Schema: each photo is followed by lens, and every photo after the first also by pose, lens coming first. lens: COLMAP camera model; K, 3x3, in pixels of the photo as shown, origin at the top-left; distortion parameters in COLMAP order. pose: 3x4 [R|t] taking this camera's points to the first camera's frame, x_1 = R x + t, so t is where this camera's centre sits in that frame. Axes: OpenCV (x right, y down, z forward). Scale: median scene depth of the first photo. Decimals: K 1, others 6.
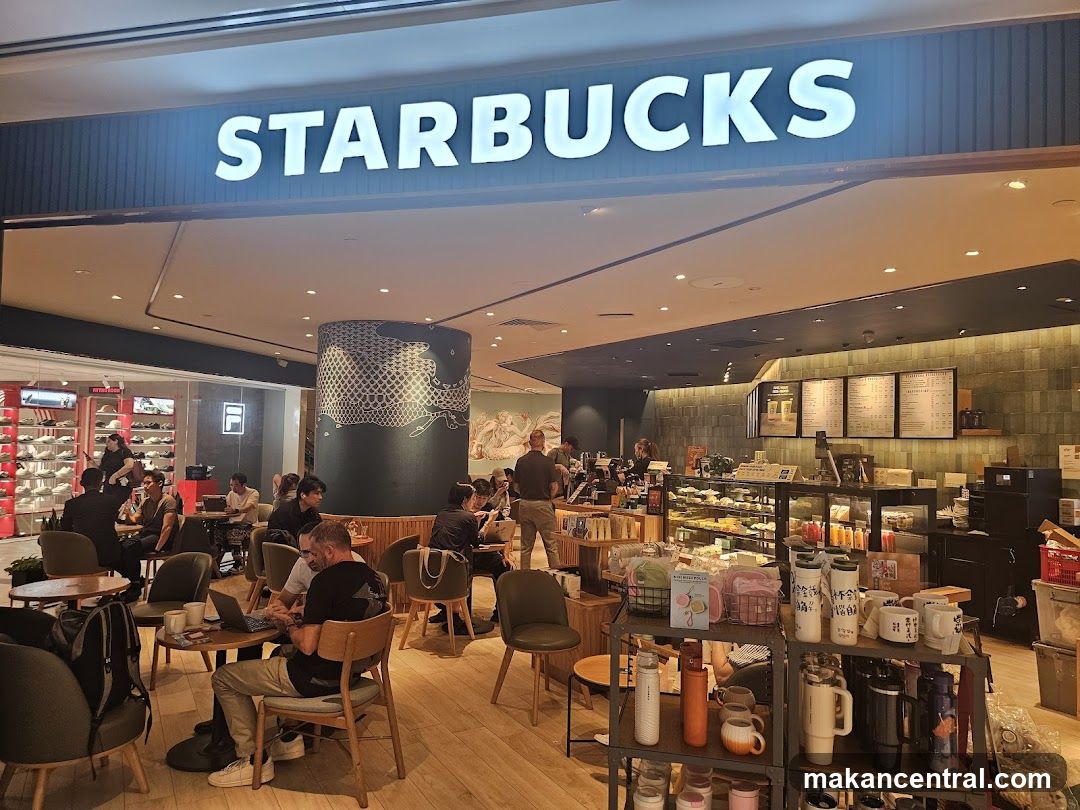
lens RADIAL K [[714.6, 0, 550.2], [0, 714.6, 406.5], [0, 0, 1]] dist [0.041426, -0.006486]
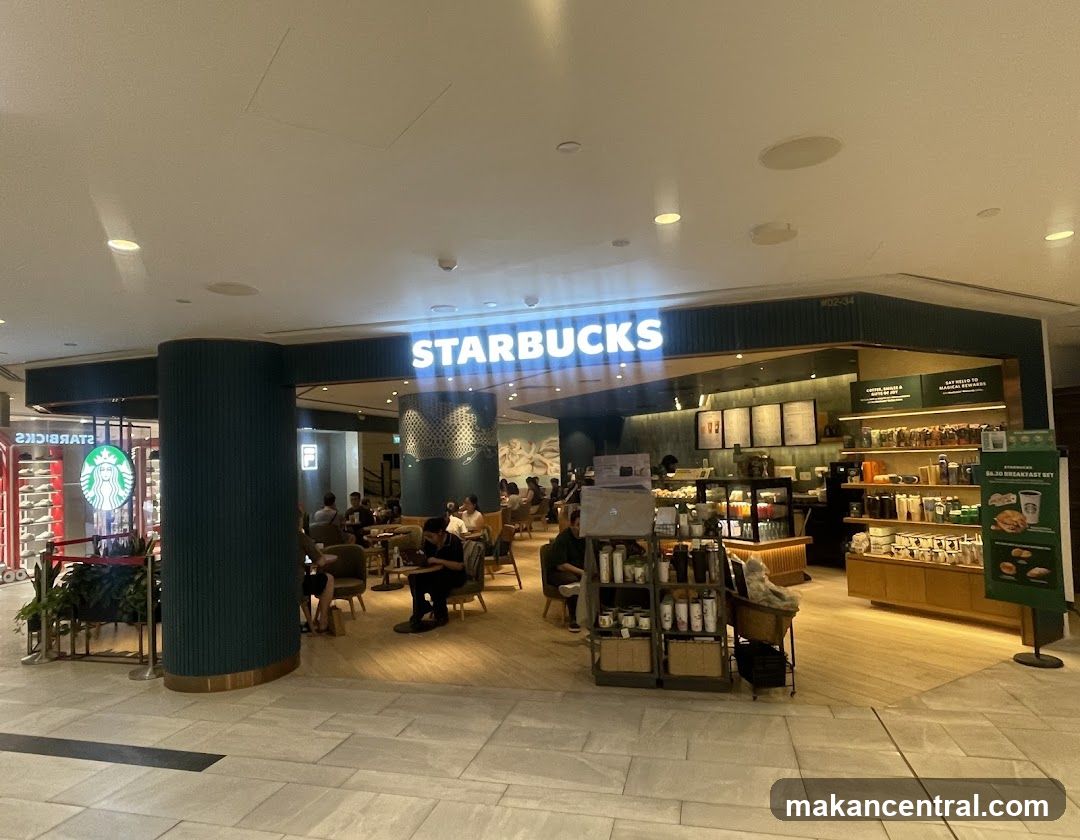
lens RADIAL K [[653.4, 0, 526.2], [0, 653.4, 429.0], [0, 0, 1]] dist [0.001931, -0.005755]
pose [[0.997577, -0.061456, -0.032621, -0.008217], [0.061570, 0.998100, 0.002488, -0.029916], [0.032406, -0.004490, 0.999465, -0.409932]]
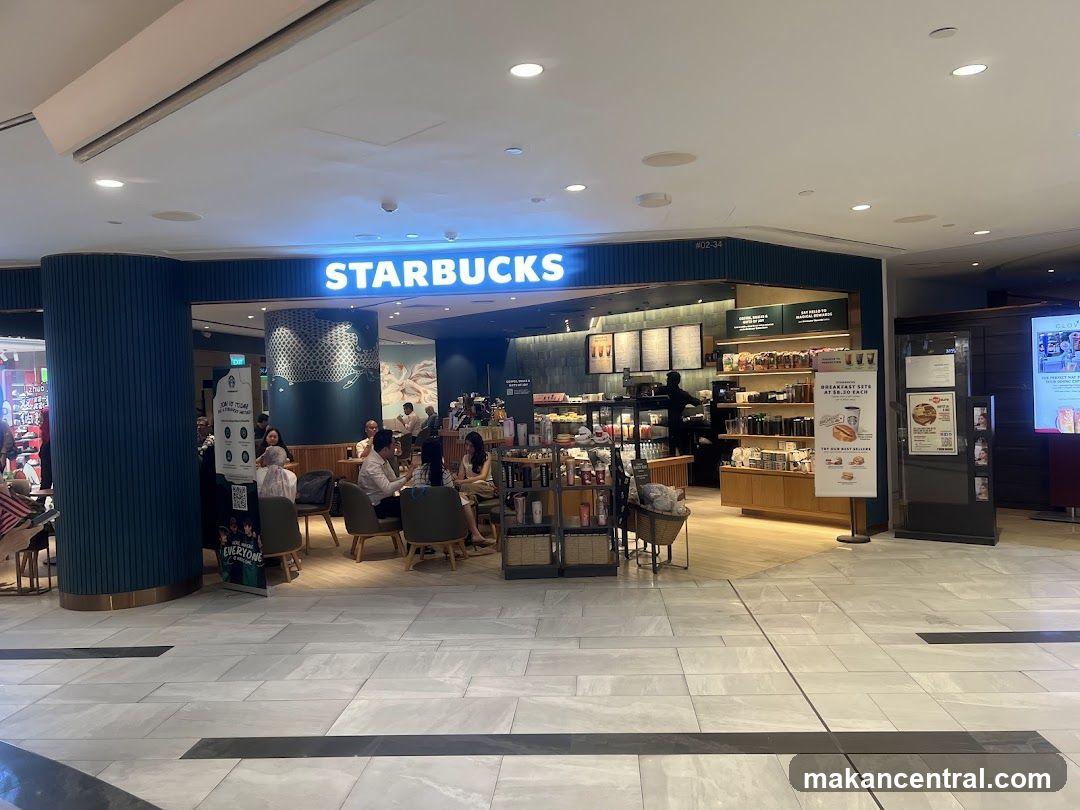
lens RADIAL K [[802.2, 0, 548.6], [0, 802.2, 406.4], [0, 0, 1]] dist [0.079694, -0.024878]
pose [[0.982555, -0.063850, 0.174669, -0.076286], [0.050132, 0.995383, 0.081856, -0.033591], [-0.179089, -0.071671, 0.981219, -0.661799]]
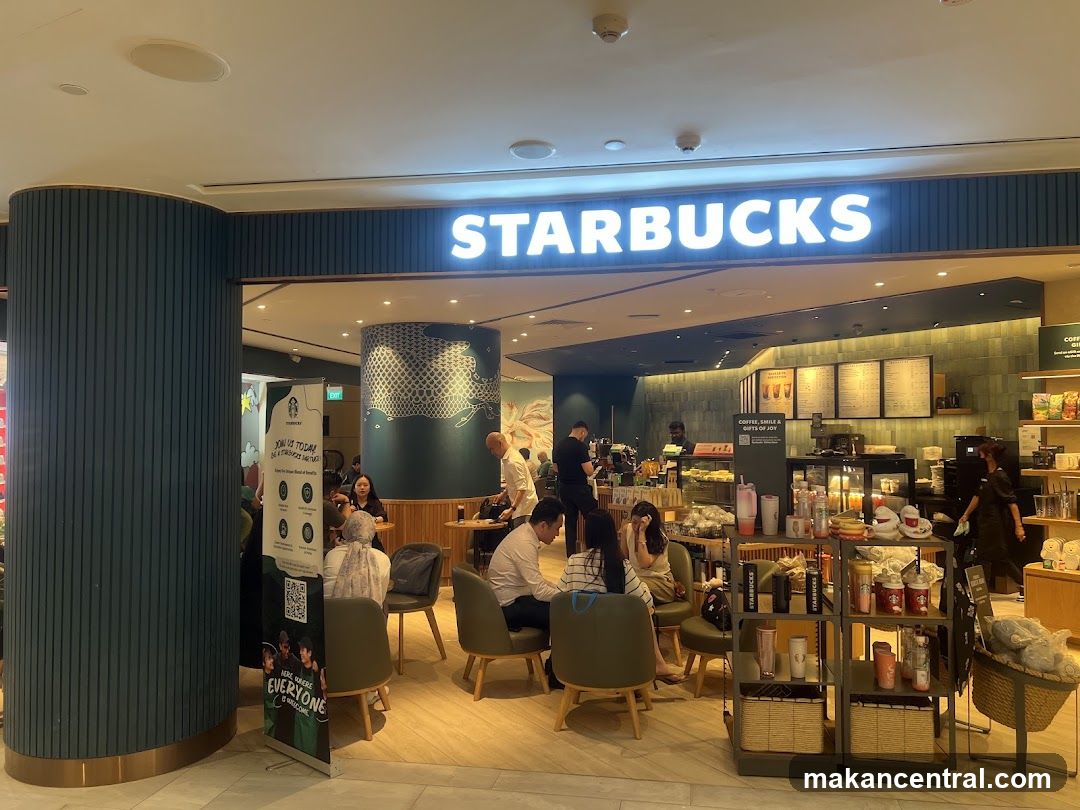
lens RADIAL K [[793.7, 0, 541.6], [0, 793.7, 408.5], [0, 0, 1]] dist [0.036769, -0.021360]
pose [[0.998240, -0.022787, 0.054759, -0.128473], [0.021624, 0.999530, 0.021741, -0.010251], [-0.055229, -0.020518, 0.998263, -0.233190]]
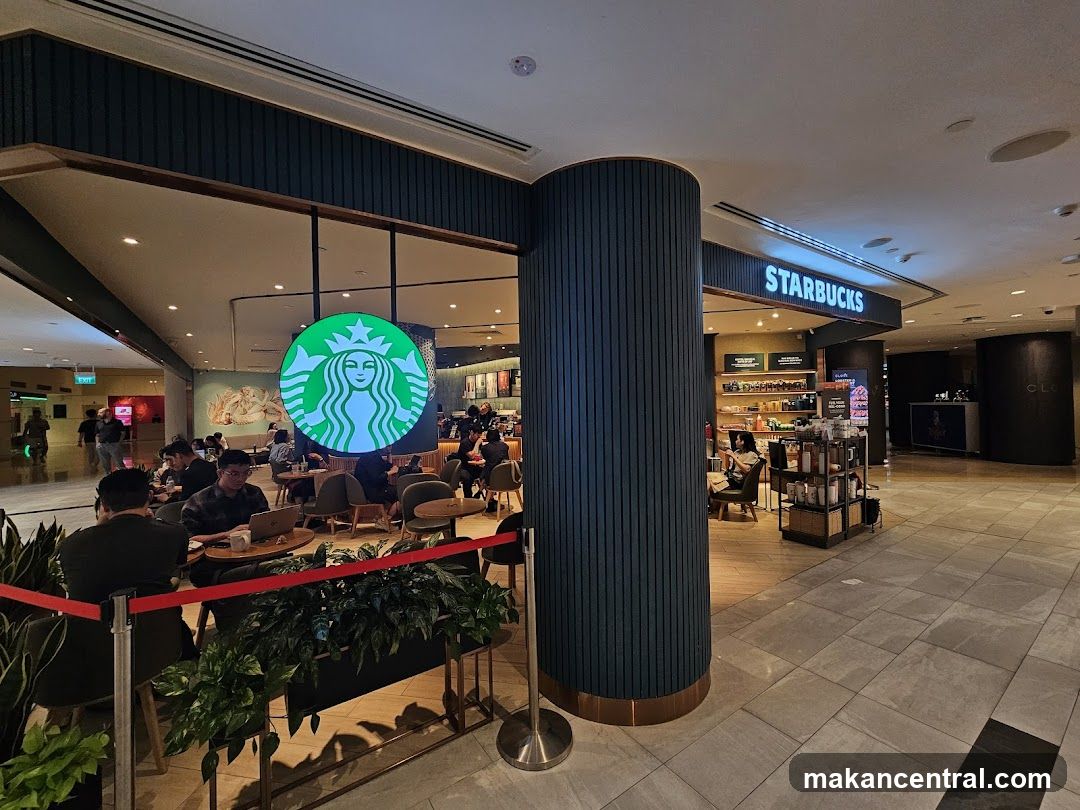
lens RADIAL K [[444.4, 0, 532.3], [0, 444.4, 402.2], [0, 0, 1]] dist [0.002473, 0.000327]
pose [[0.668967, -0.036594, 0.742391, -0.754061], [0.004389, 0.998964, 0.045286, 0.003466], [-0.743279, -0.027037, 0.668434, 0.191318]]
